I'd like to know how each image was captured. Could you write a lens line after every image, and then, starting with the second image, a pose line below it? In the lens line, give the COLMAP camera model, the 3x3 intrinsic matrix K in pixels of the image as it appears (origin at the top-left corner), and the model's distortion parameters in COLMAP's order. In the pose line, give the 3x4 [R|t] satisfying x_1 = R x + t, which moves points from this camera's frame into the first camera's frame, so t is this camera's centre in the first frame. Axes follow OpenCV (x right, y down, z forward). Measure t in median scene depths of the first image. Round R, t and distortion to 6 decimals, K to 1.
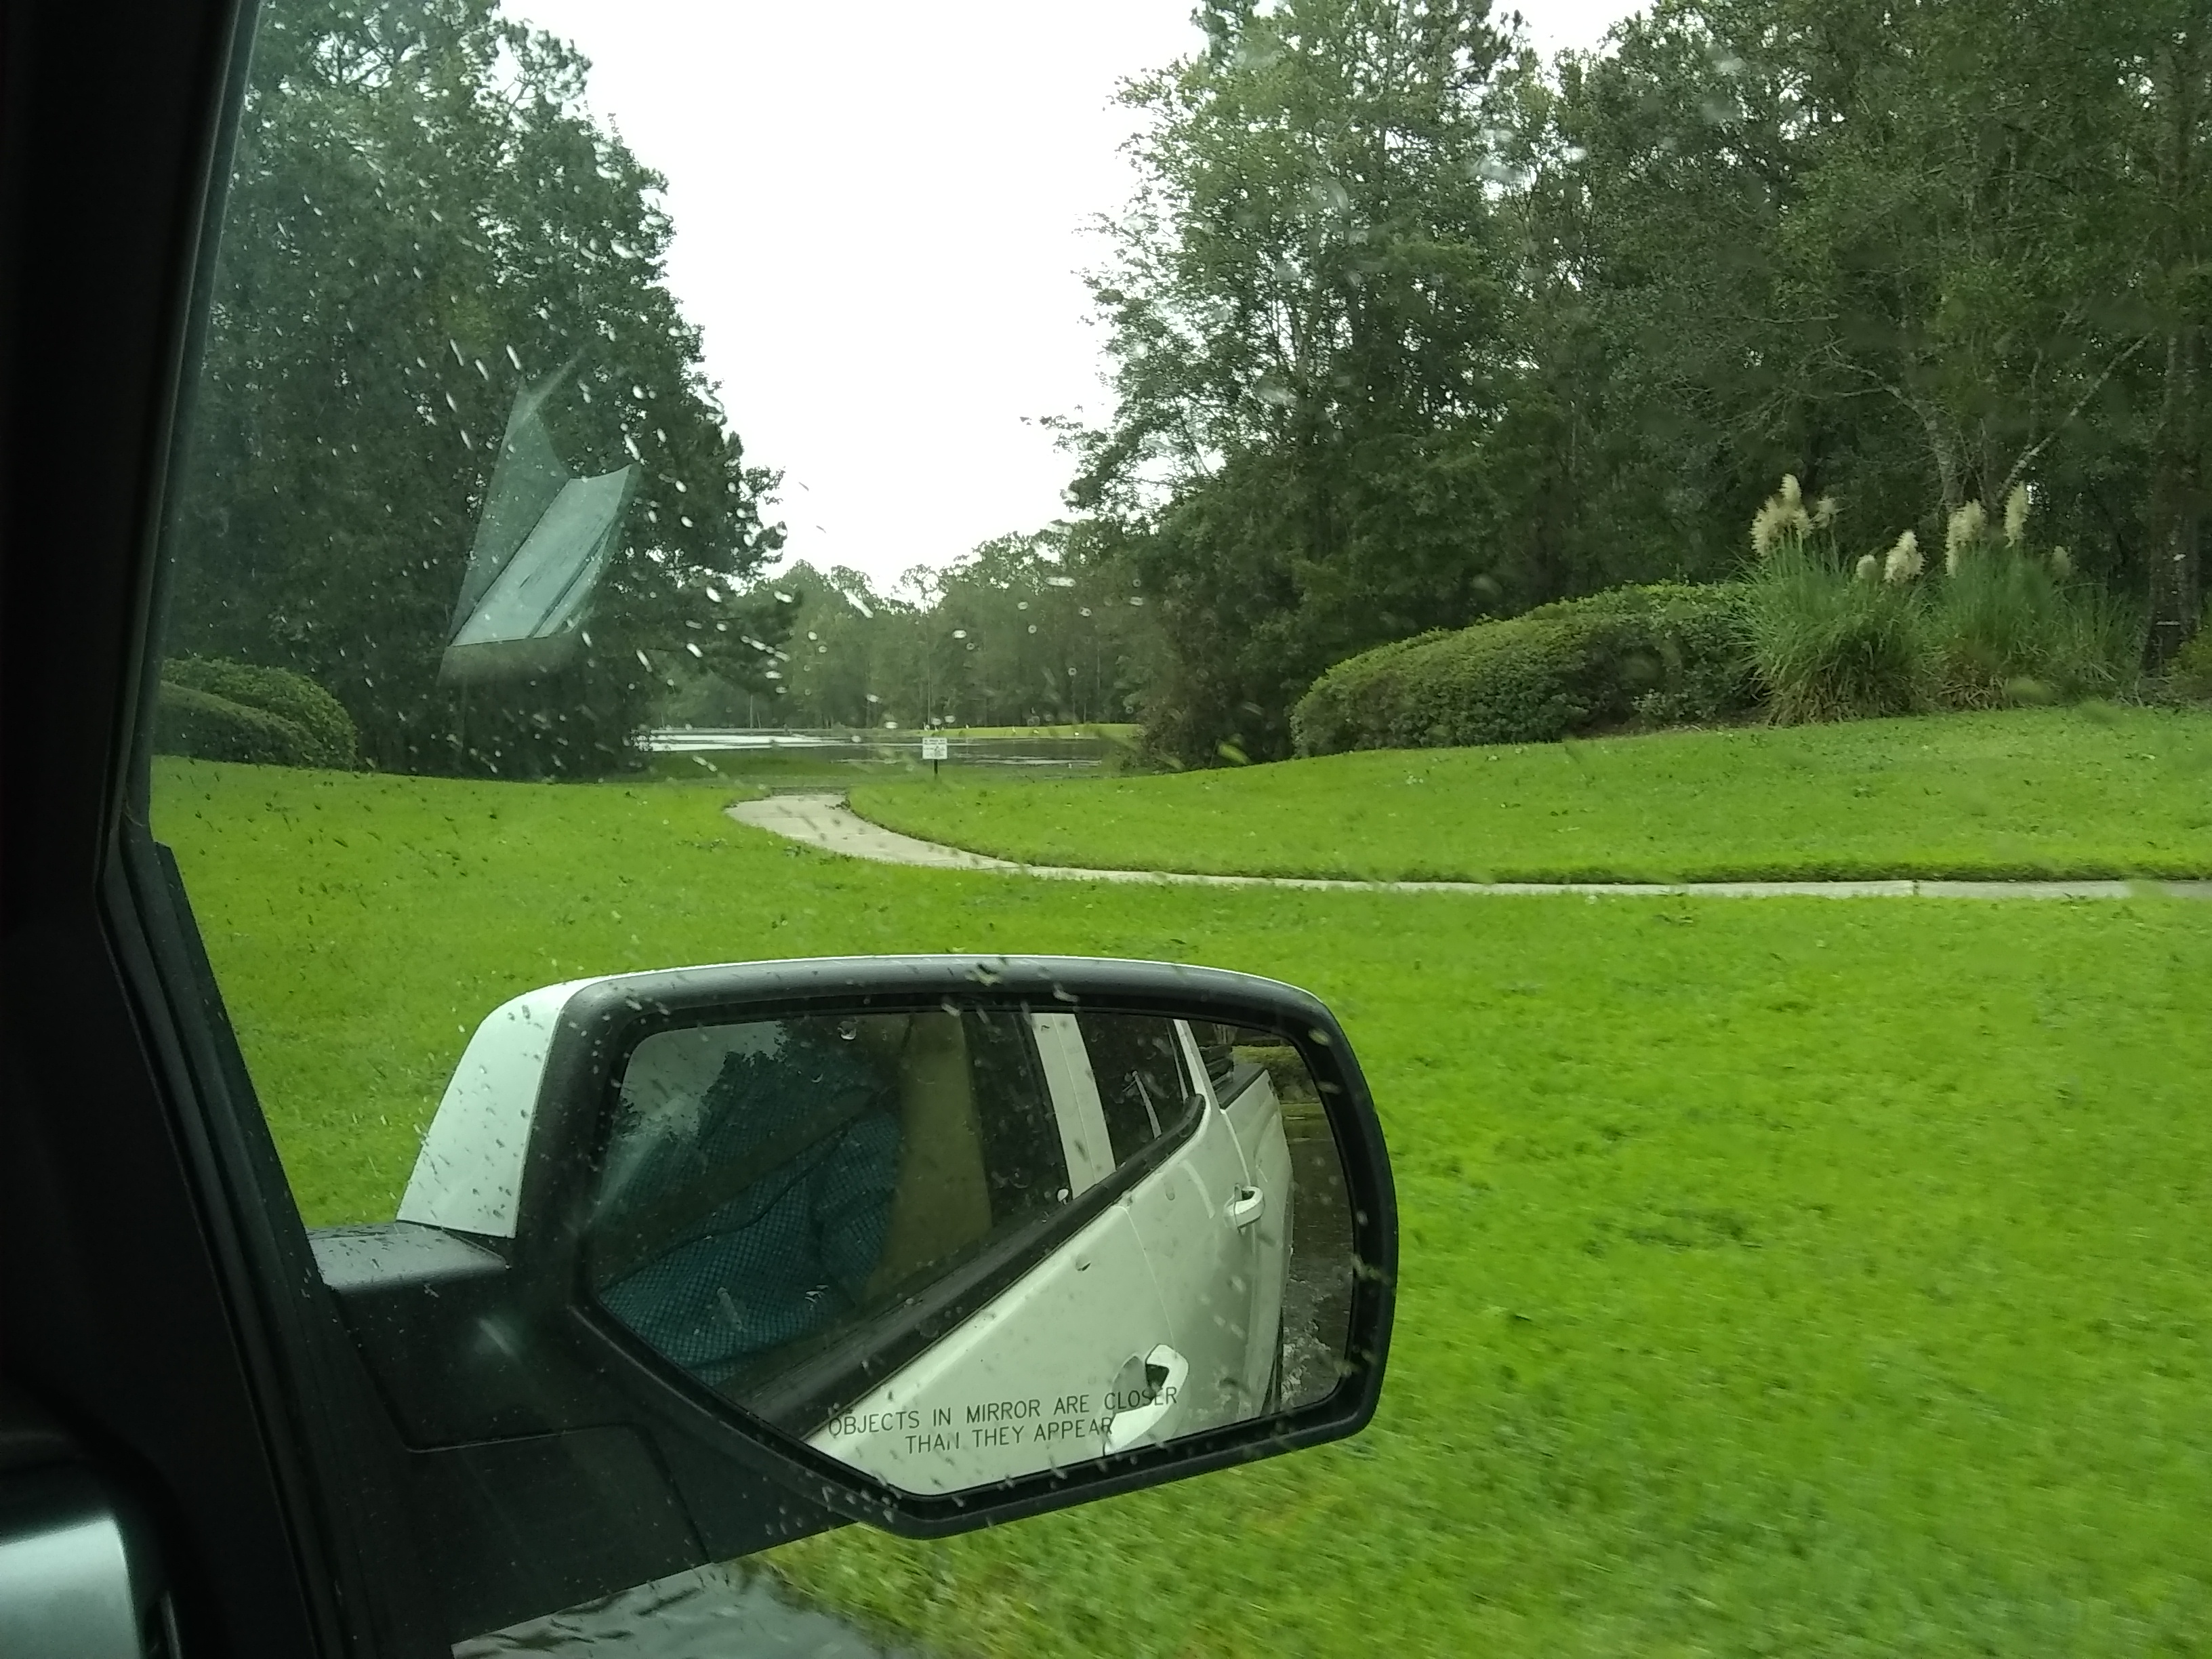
lens RADIAL K [[1938.3, 0, 1090.6], [0, 1938.3, 830.1], [0, 0, 1]] dist [0.095707, -0.376115]
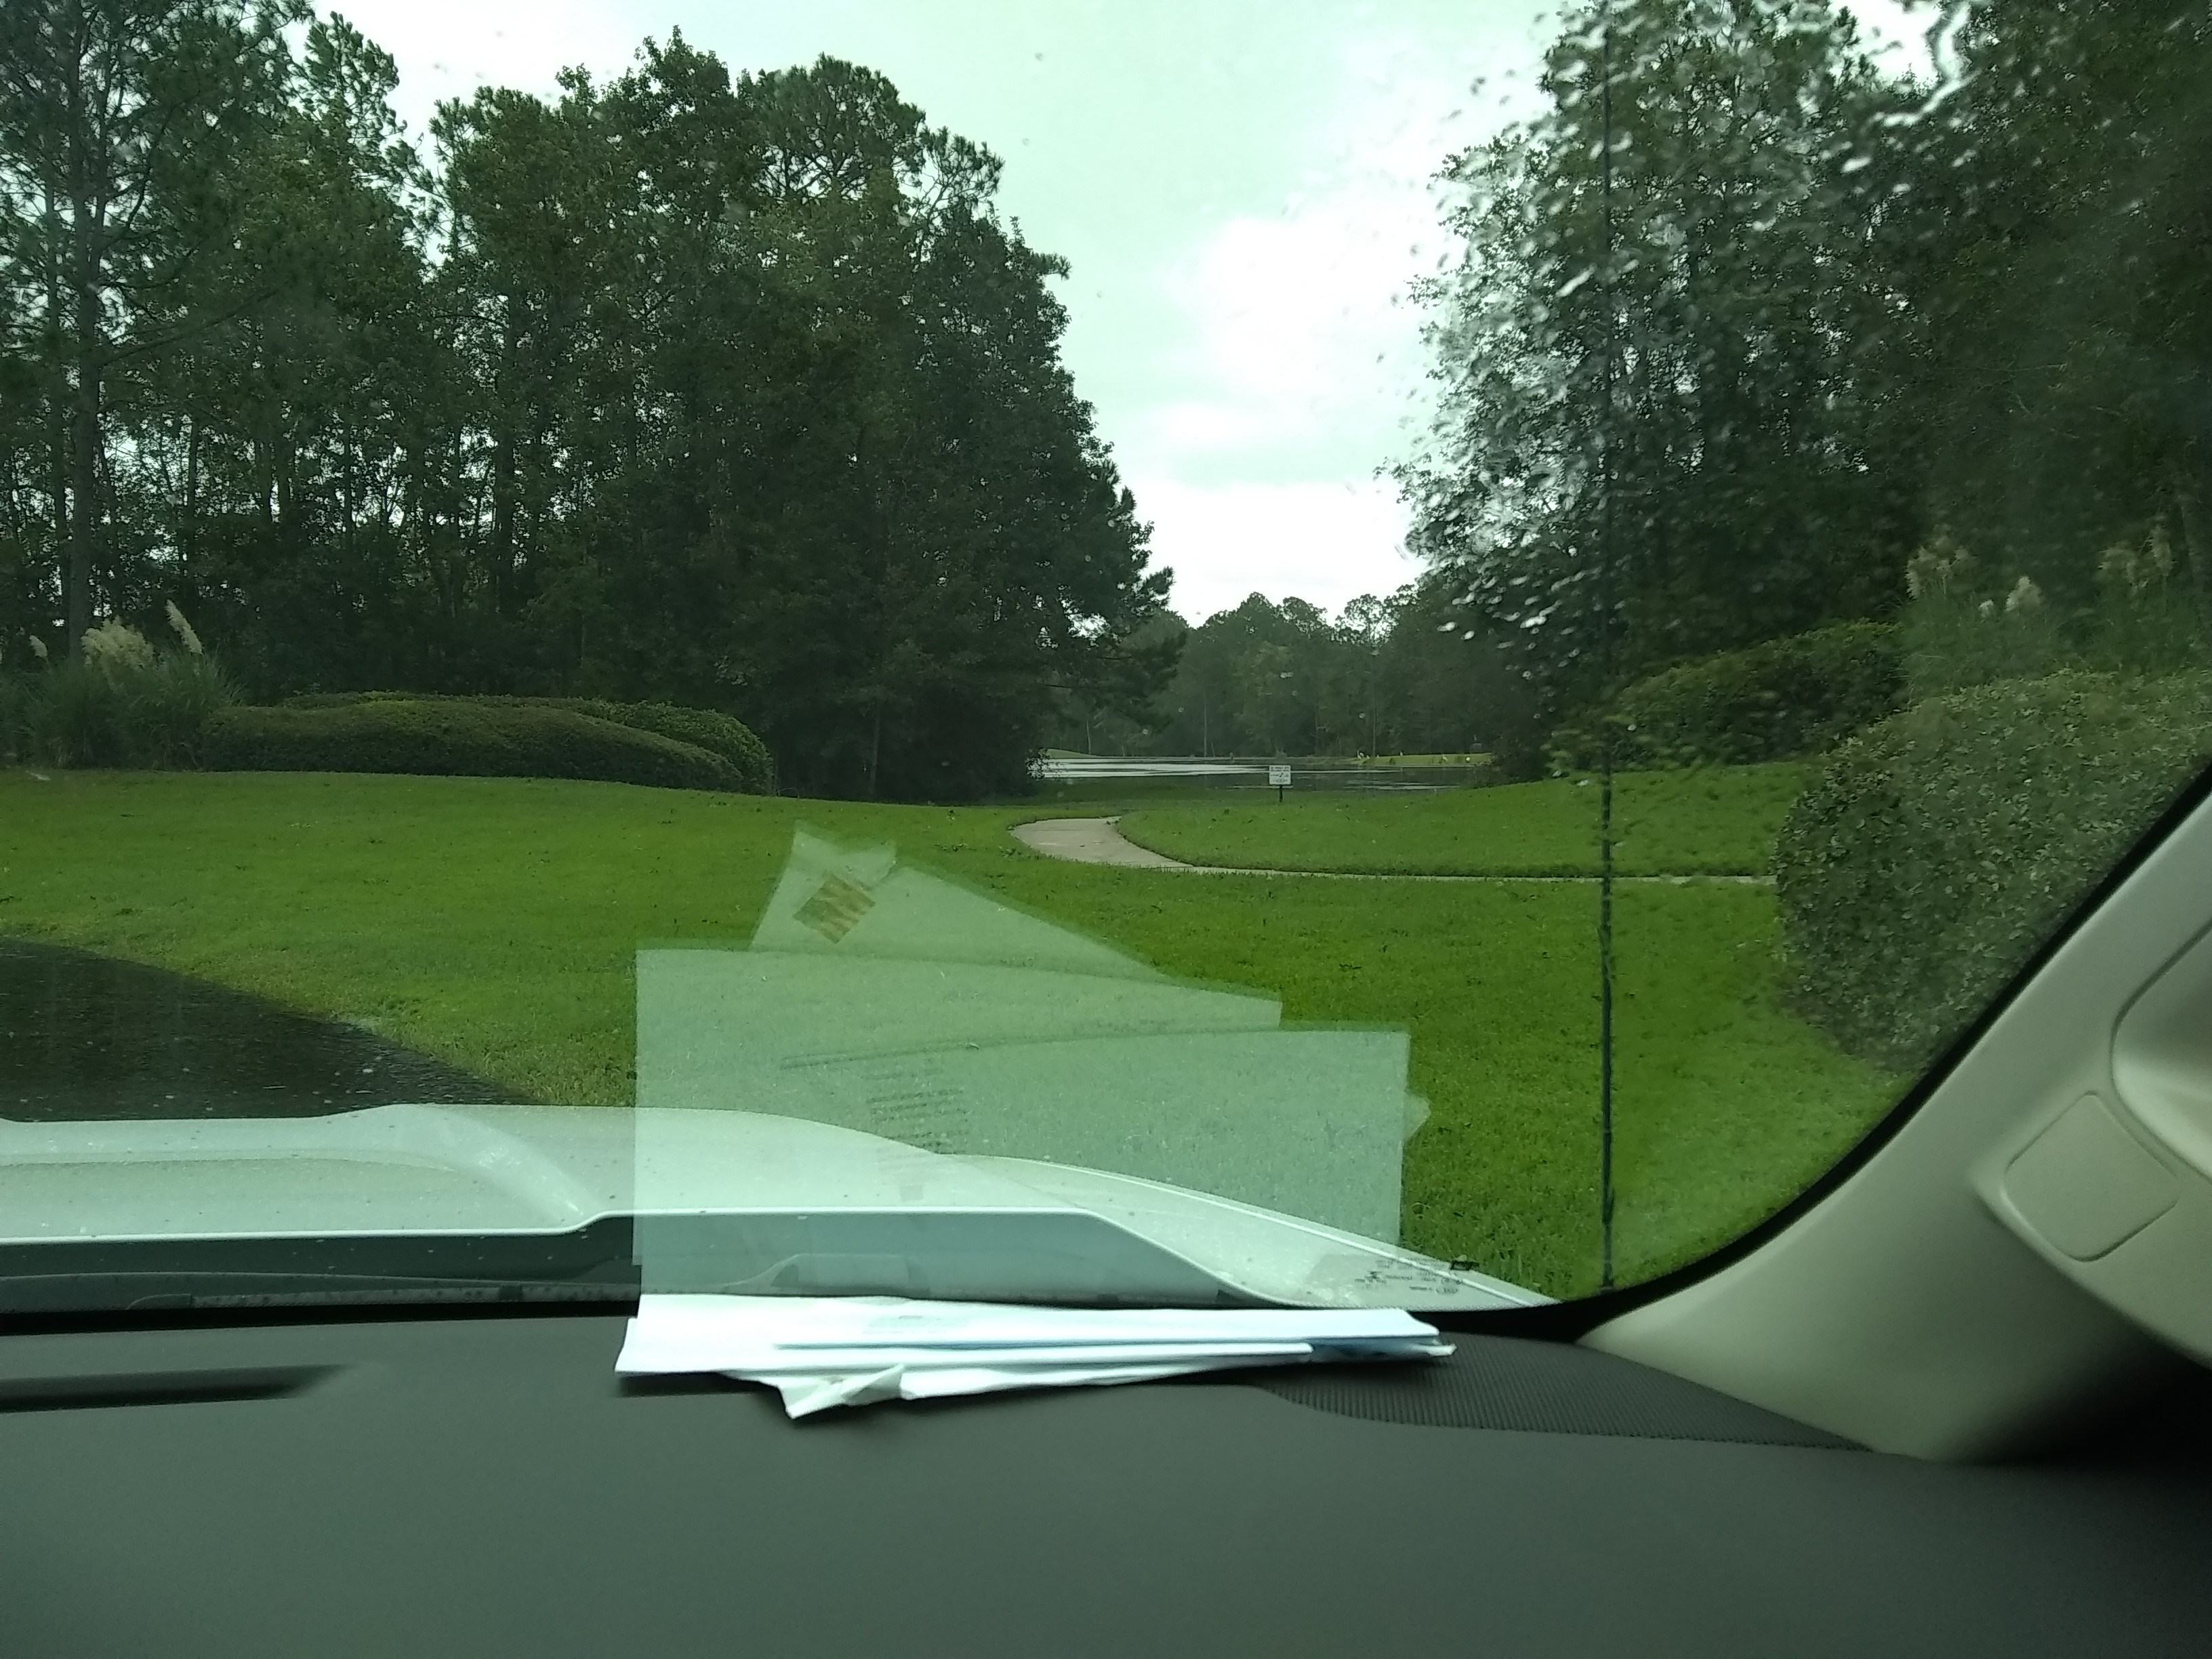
lens RADIAL K [[1938.3, 0, 1090.6], [0, 1938.3, 830.1], [0, 0, 1]] dist [0.095707, -0.376115]
pose [[0.971440, 0.003175, -0.237263, 0.067424], [-0.006651, 0.999882, -0.013850, 0.004494], [0.237191, 0.015032, 0.971347, -0.080044]]
